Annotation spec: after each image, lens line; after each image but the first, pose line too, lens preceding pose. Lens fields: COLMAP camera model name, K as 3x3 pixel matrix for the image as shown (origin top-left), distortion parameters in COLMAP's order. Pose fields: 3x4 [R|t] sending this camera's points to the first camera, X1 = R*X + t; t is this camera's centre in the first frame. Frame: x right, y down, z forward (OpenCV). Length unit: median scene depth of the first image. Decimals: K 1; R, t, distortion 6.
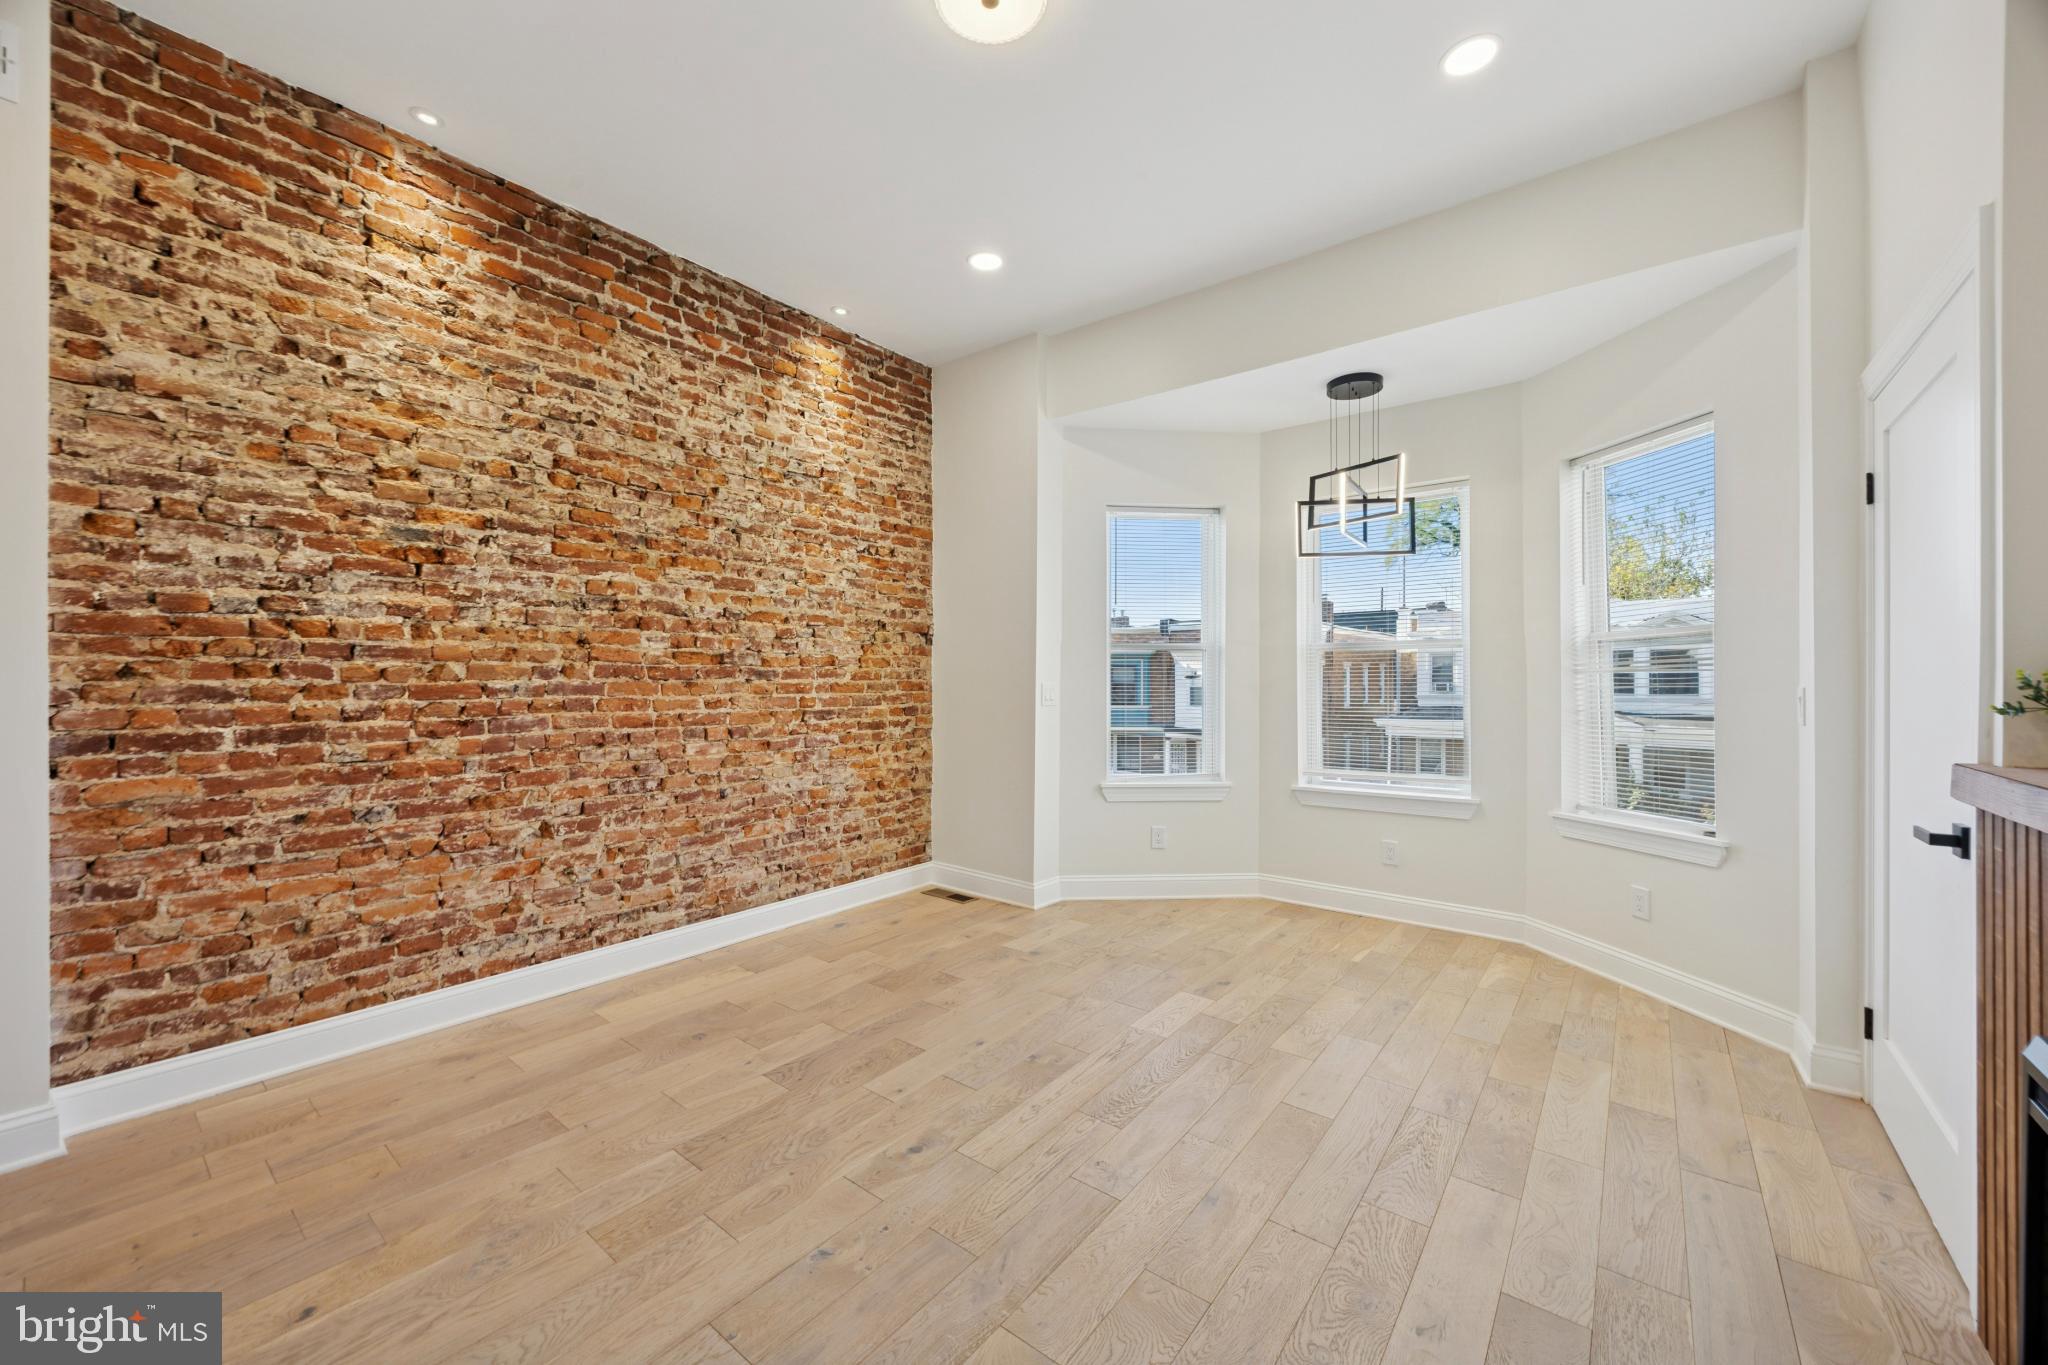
lens RADIAL K [[777.2, 0, 1034.4], [0, 777.2, 682.1], [0, 0, 1]] dist [-0.004143, 0.000536]
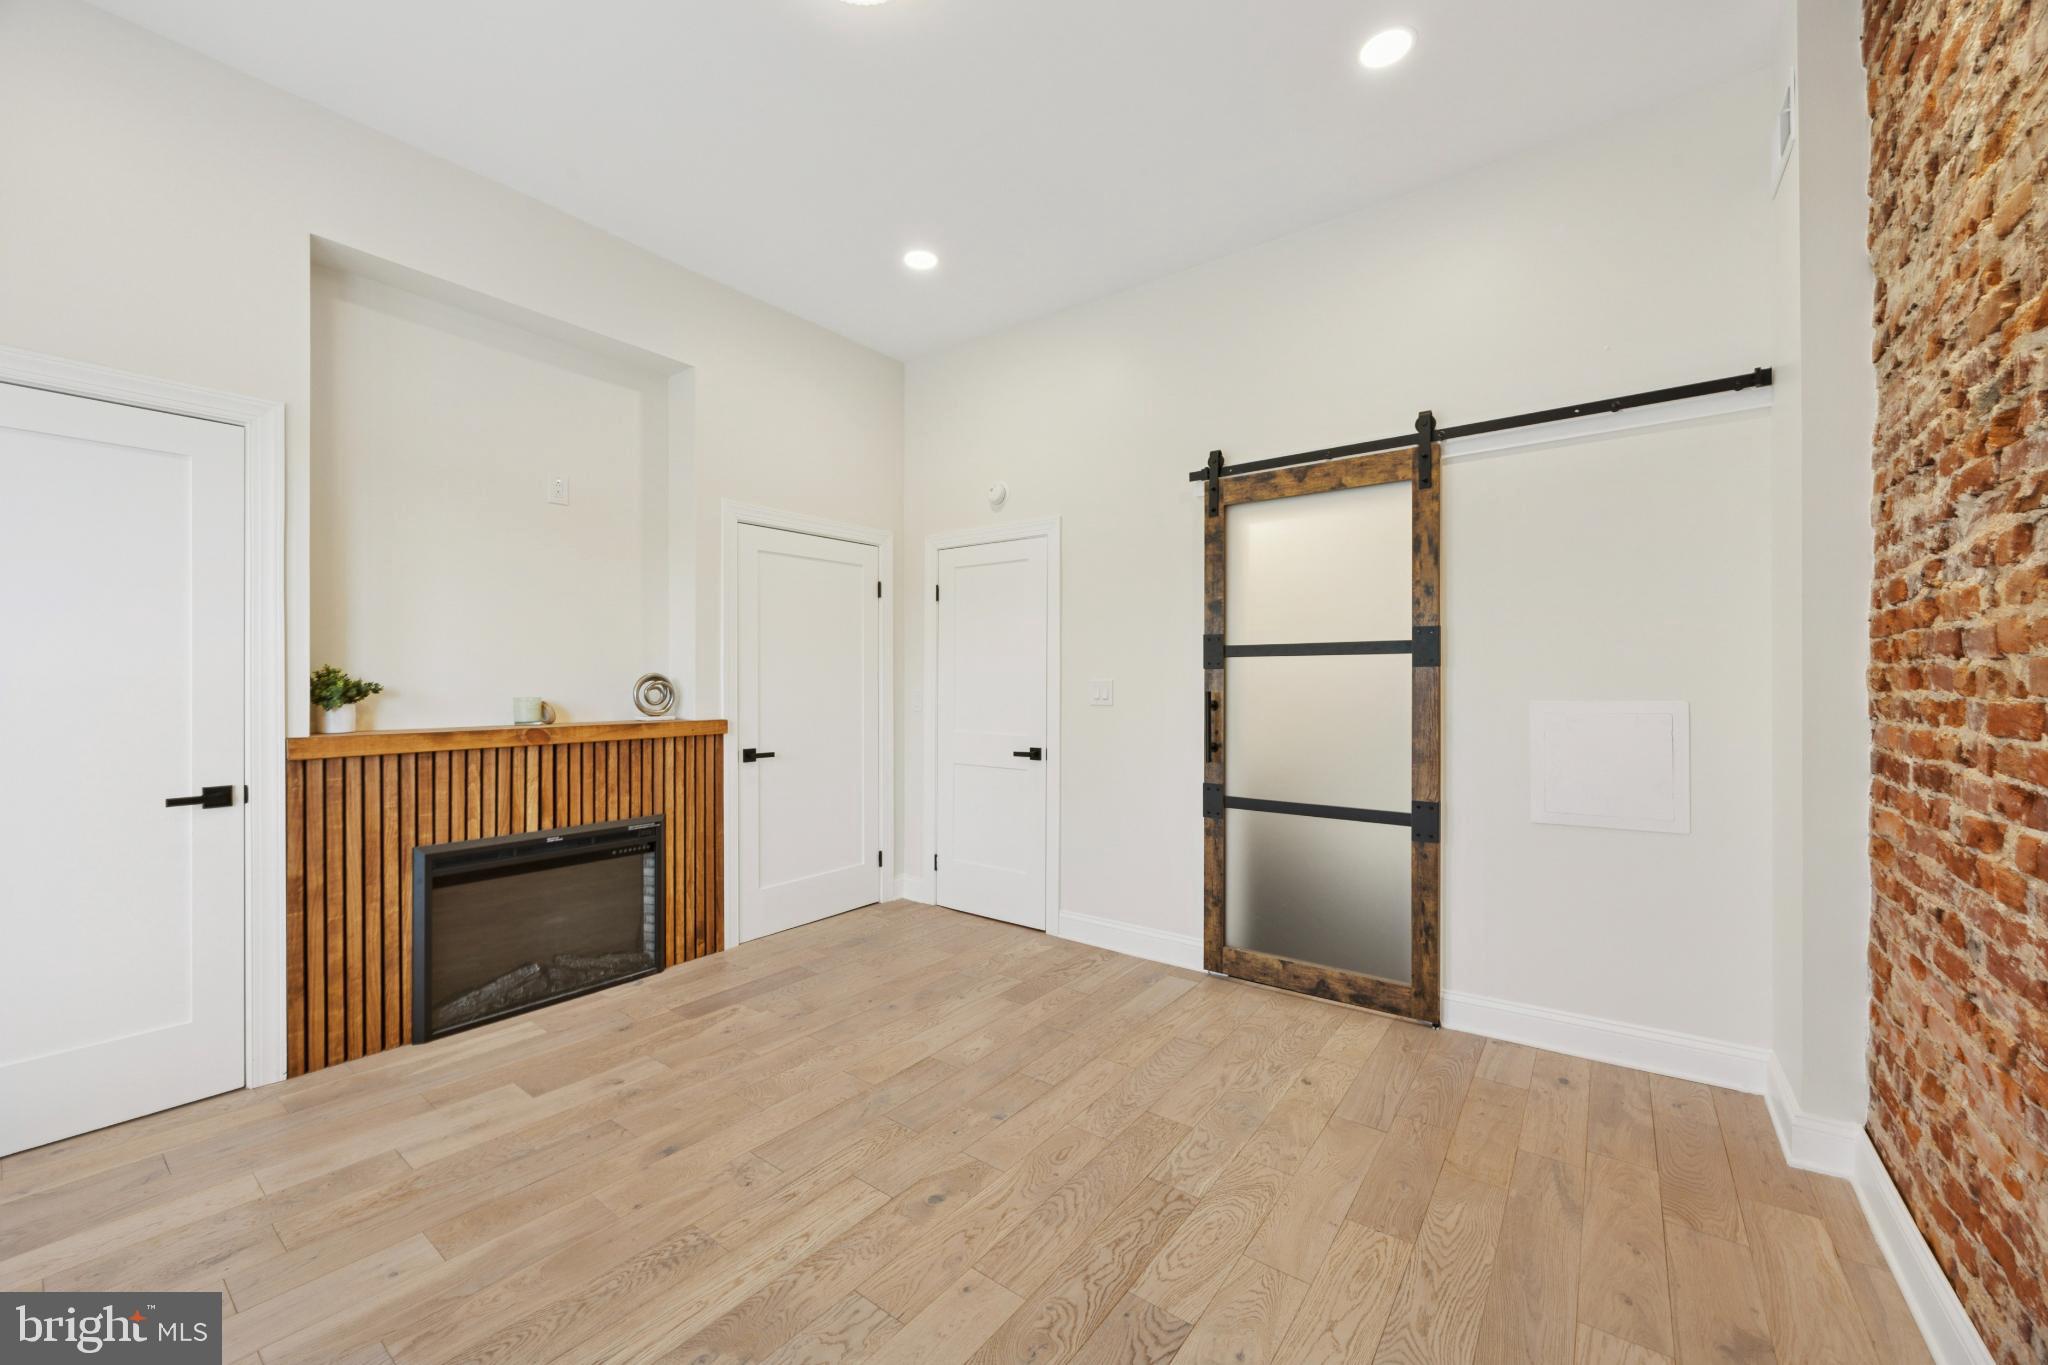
lens RADIAL K [[777.2, 0, 1028.9], [0, 777.2, 679.8], [0, 0, 1]] dist [-0.004143, 0.000536]
pose [[-0.999813, -0.001258, -0.019274, -0.153161], [-0.001225, 0.999998, -0.001706, -0.008665], [0.019276, -0.001682, -0.999813, 1.204821]]
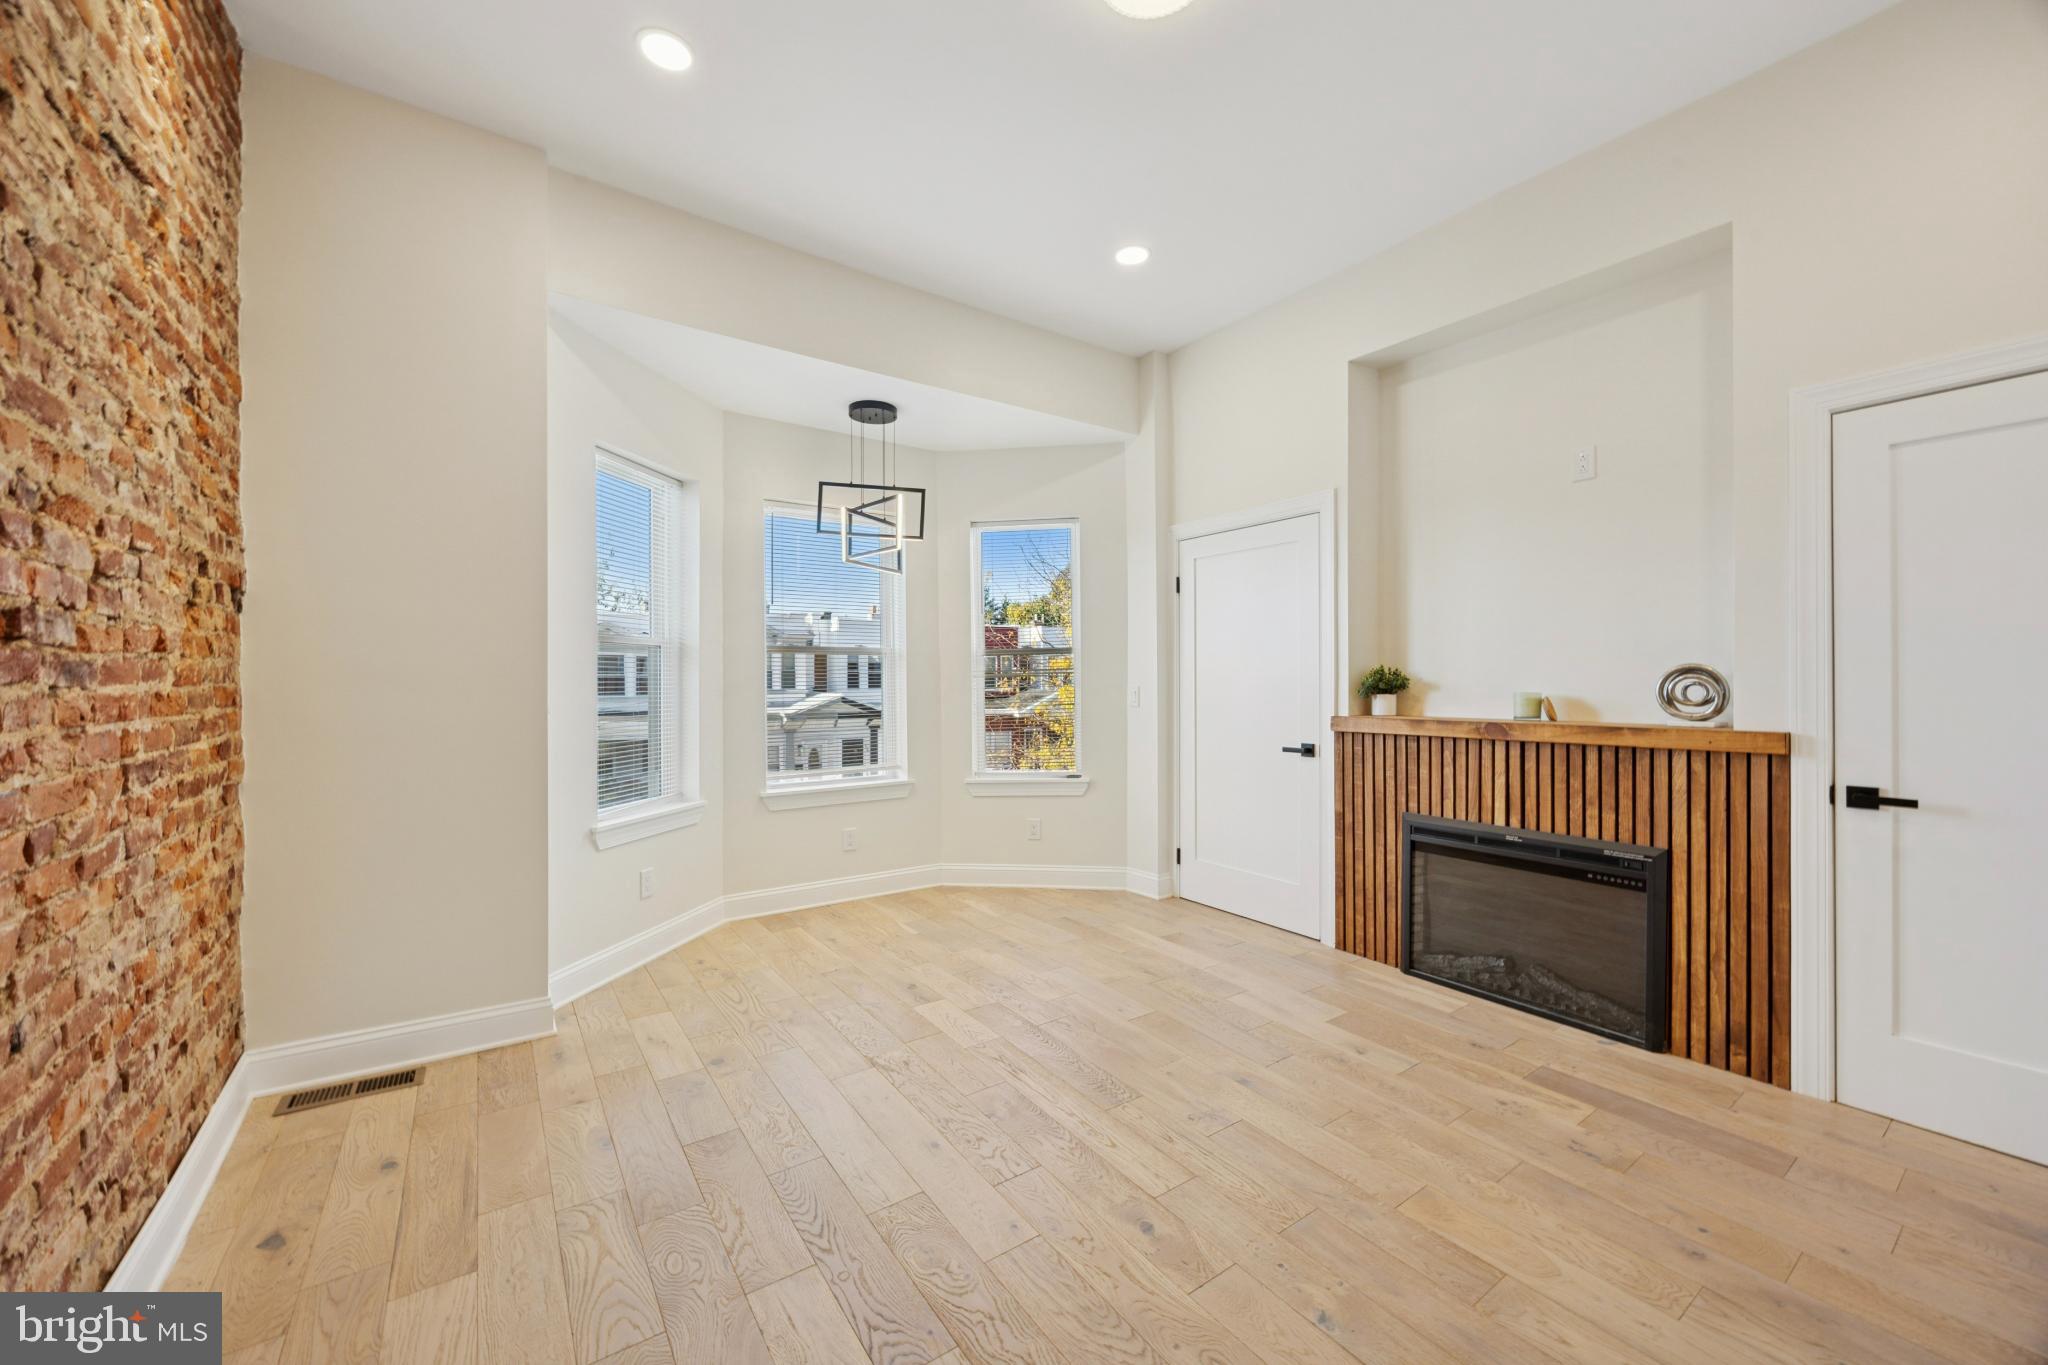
lens RADIAL K [[777.2, 0, 1008.2], [0, 777.2, 683.9], [0, 0, 1]] dist [-0.004143, 0.000536]
pose [[0.304582, -0.004006, 0.952478, -0.638095], [0.004657, 0.999985, 0.002716, -0.003294], [-0.952475, 0.003609, 0.304596, 0.551360]]
